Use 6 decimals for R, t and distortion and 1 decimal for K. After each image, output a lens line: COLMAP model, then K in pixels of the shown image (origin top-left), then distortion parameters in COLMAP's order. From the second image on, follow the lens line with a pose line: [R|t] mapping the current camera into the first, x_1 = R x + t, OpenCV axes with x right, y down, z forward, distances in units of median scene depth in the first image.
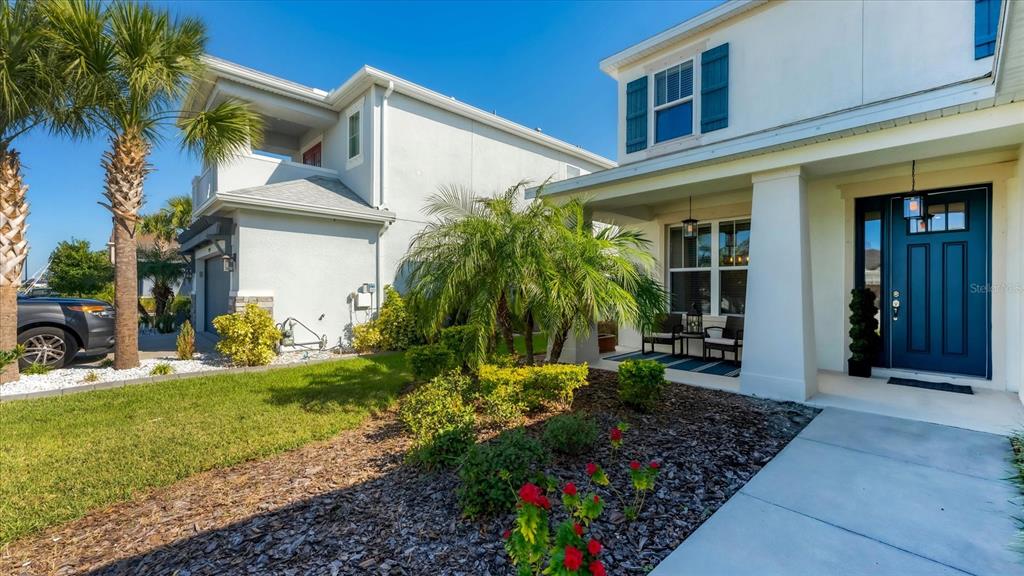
lens RADIAL K [[420.8, 0, 514.1], [0, 420.8, 289.2], [0, 0, 1]] dist [-0.000746, -0.000026]
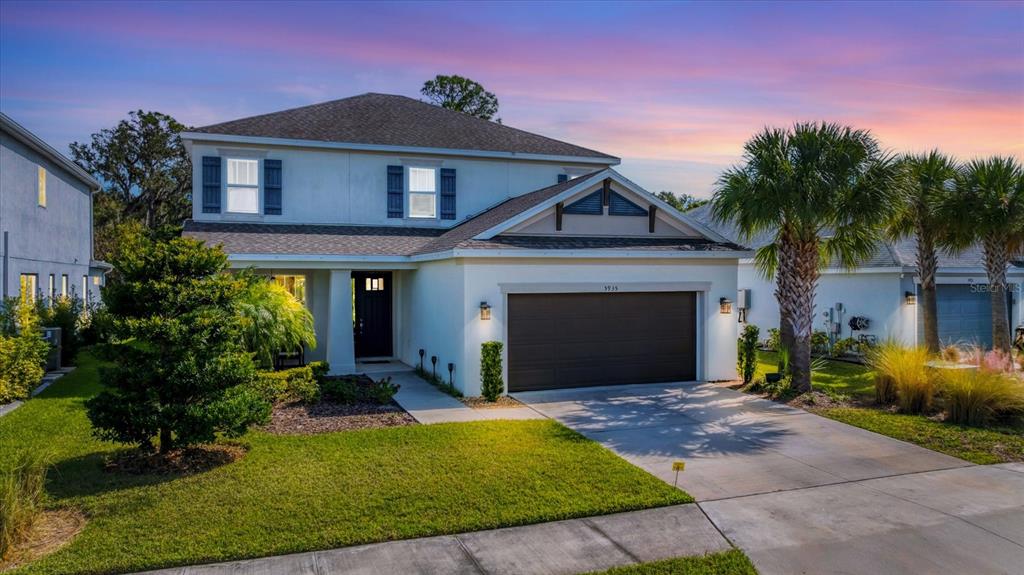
lens RADIAL K [[738.7, 0, 512.0], [0, 738.7, 287.5], [0, 0, 1]] dist [-0.010535, -0.004073]
pose [[0.394978, -0.010602, 0.918629, -1.800605], [-0.007450, 0.999864, 0.014742, -0.180545], [-0.918660, -0.012667, 0.394845, -0.929548]]
